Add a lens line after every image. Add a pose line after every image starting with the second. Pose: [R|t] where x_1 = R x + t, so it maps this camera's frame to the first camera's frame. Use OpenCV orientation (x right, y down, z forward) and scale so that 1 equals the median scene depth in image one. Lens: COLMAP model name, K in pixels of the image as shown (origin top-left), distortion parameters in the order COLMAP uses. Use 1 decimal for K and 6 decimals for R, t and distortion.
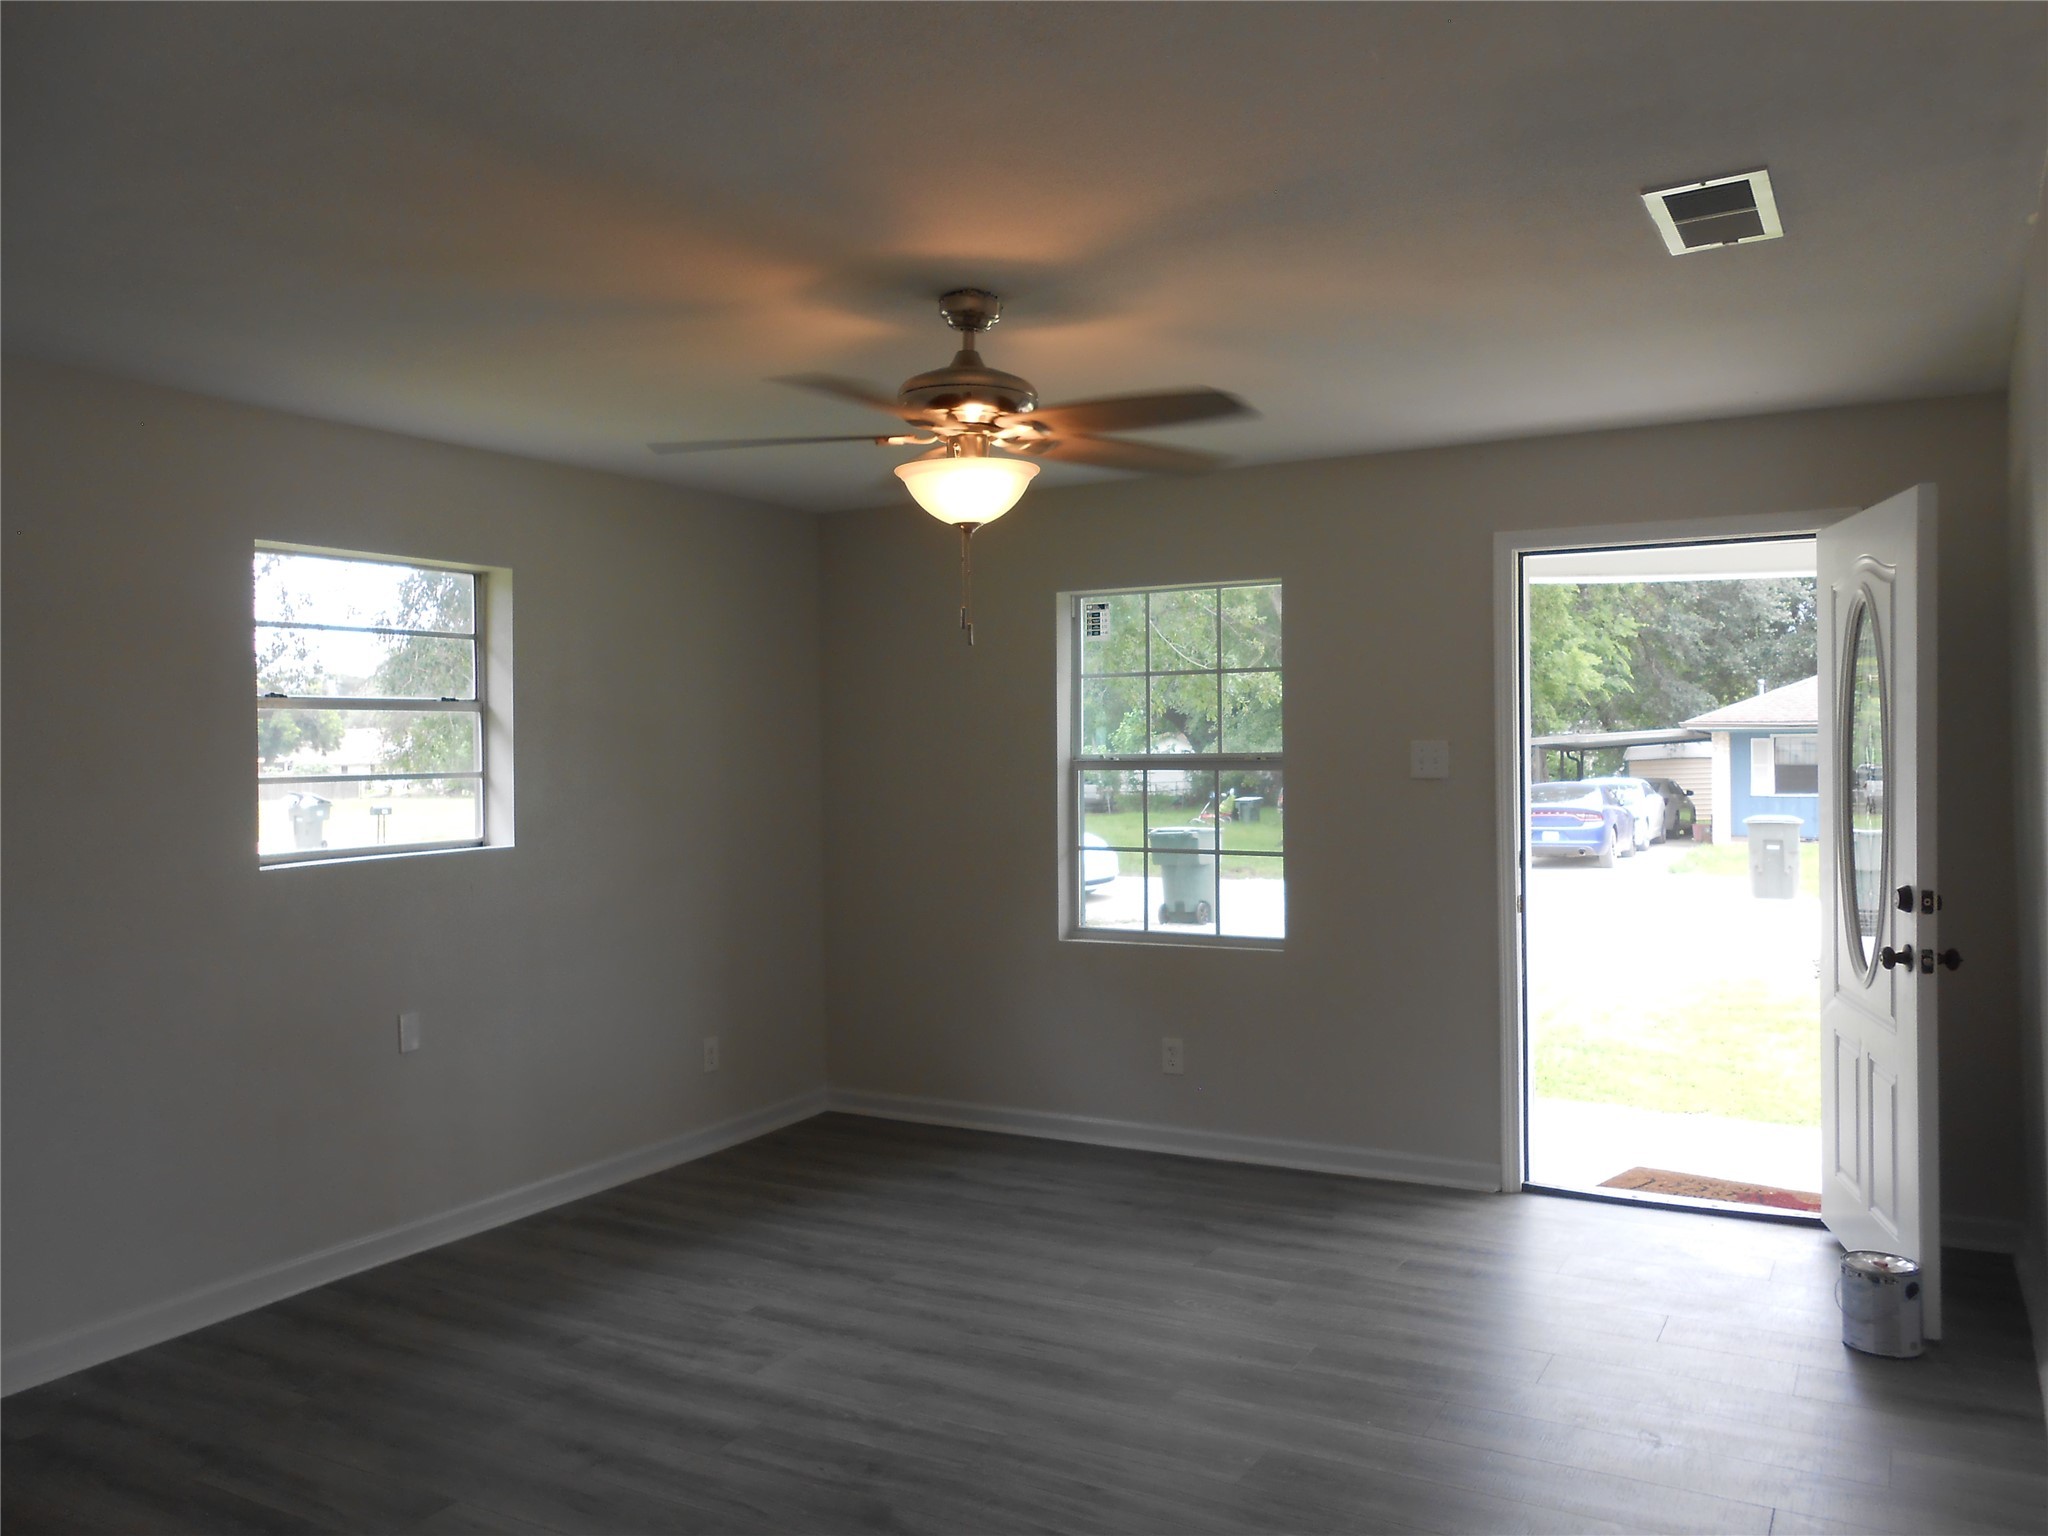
lens RADIAL K [[1579.0, 0, 1024.0], [0, 1579.0, 768.0], [0, 0, 1]] dist [-0.044851, 0.002743]
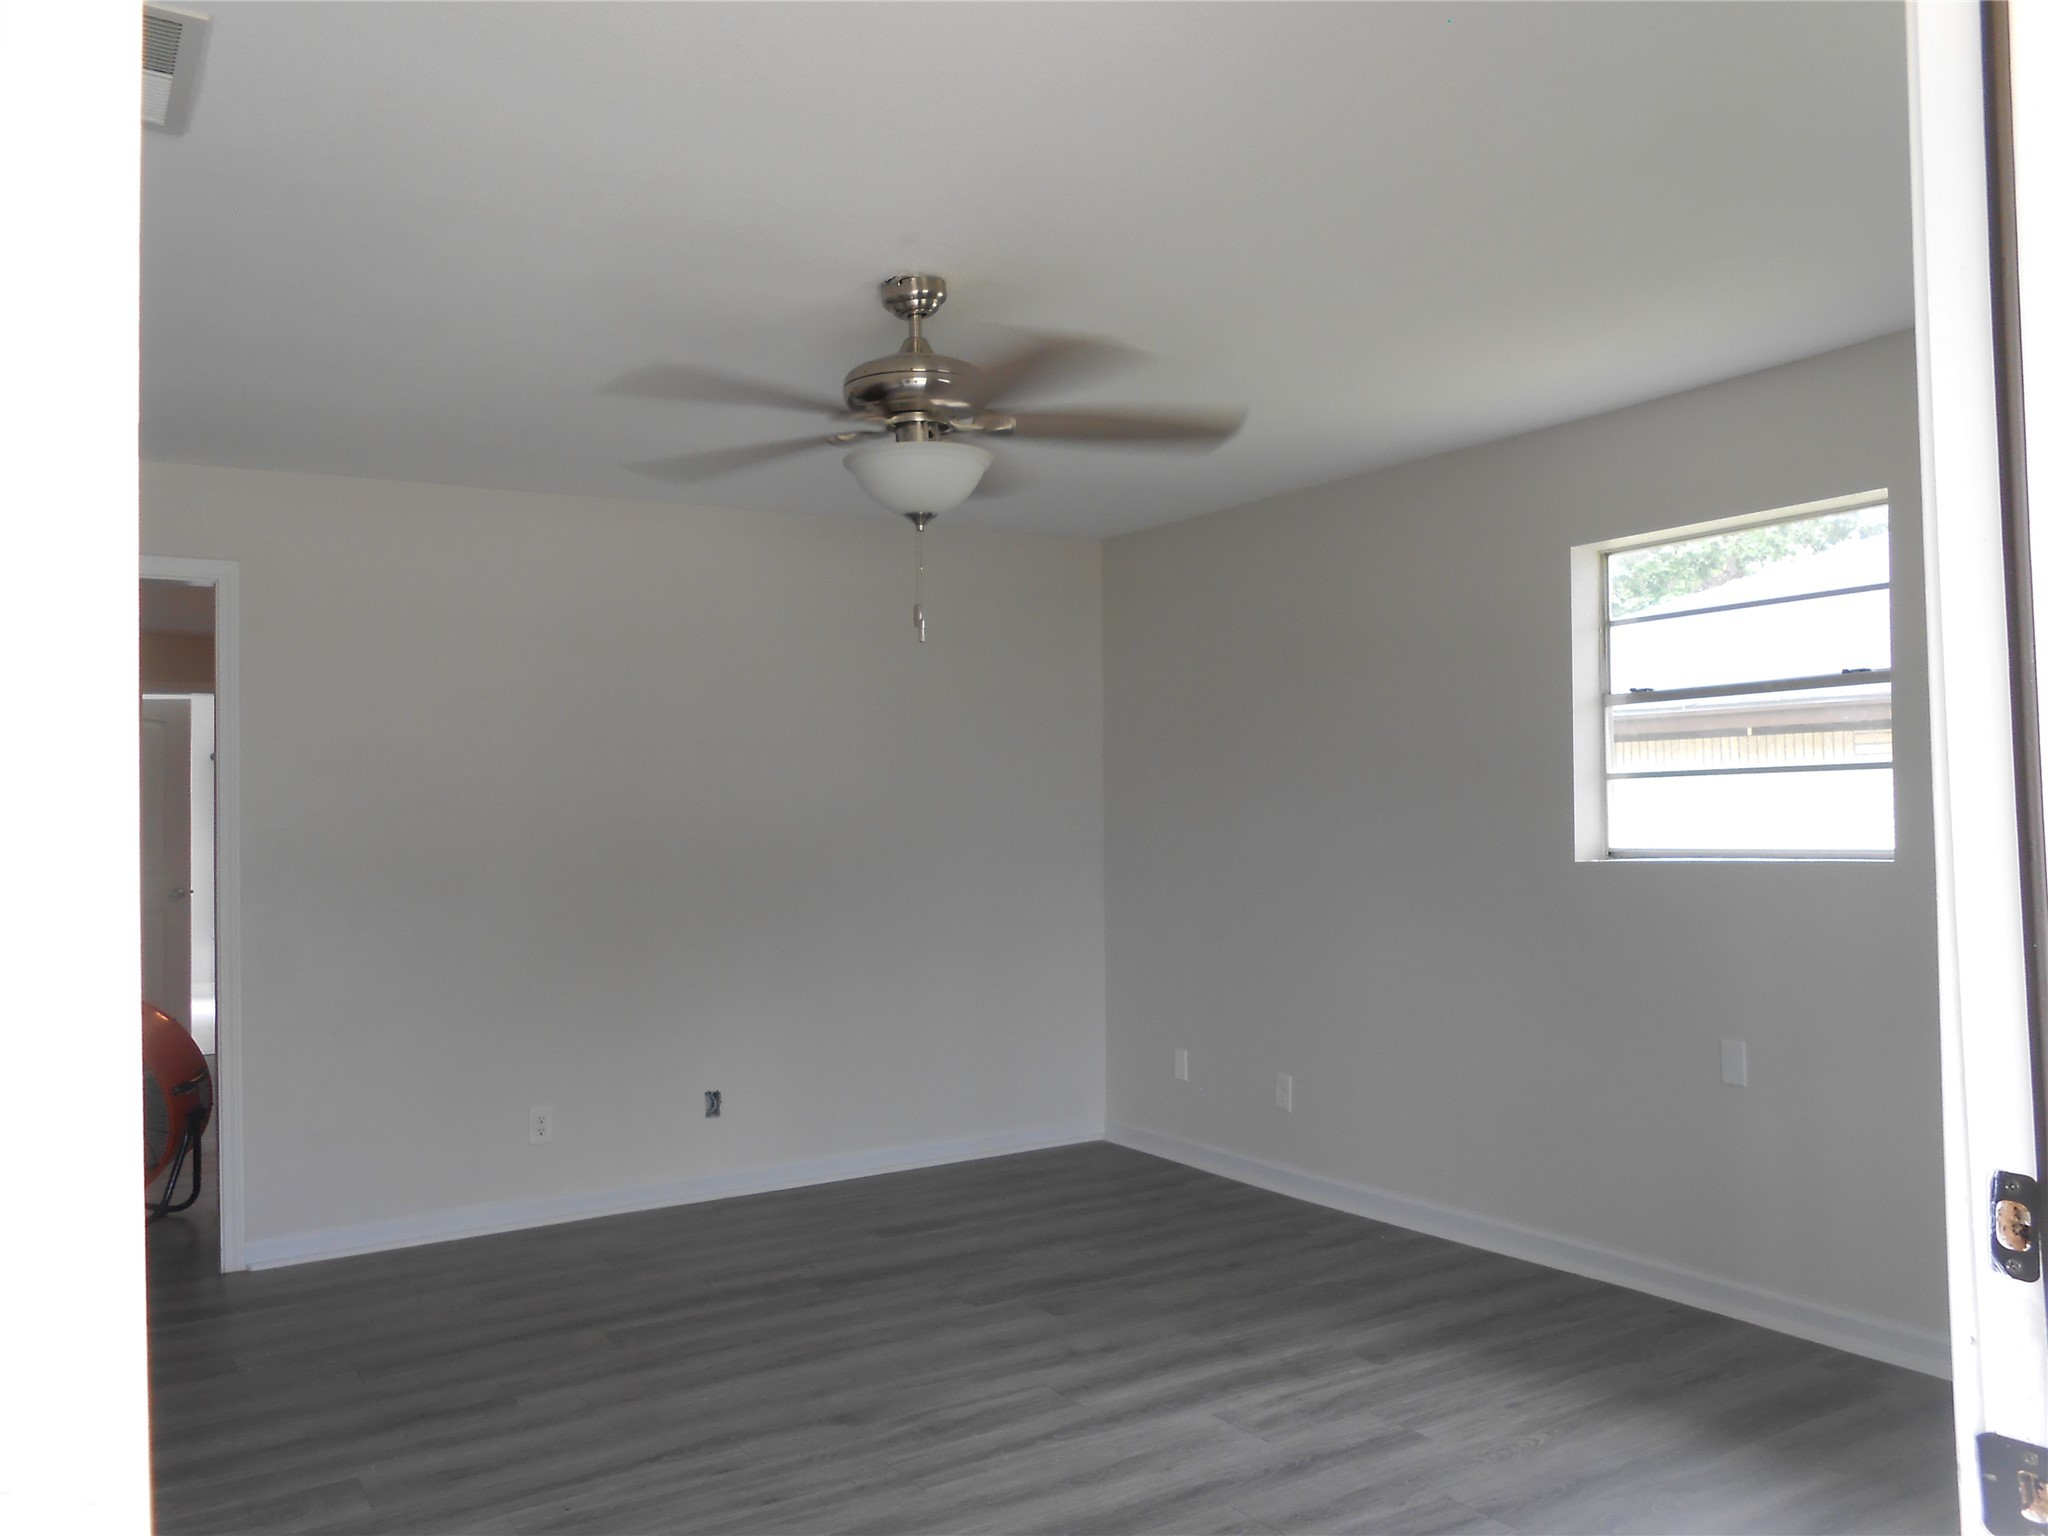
lens RADIAL K [[1579.0, 0, 1024.0], [0, 1579.0, 768.0], [0, 0, 1]] dist [-0.044851, 0.002743]
pose [[-0.477397, 0.003227, -0.878682, 0.707319], [0.023845, 0.999673, -0.009284, 0.008766], [0.878364, -0.025385, -0.477318, 1.379693]]
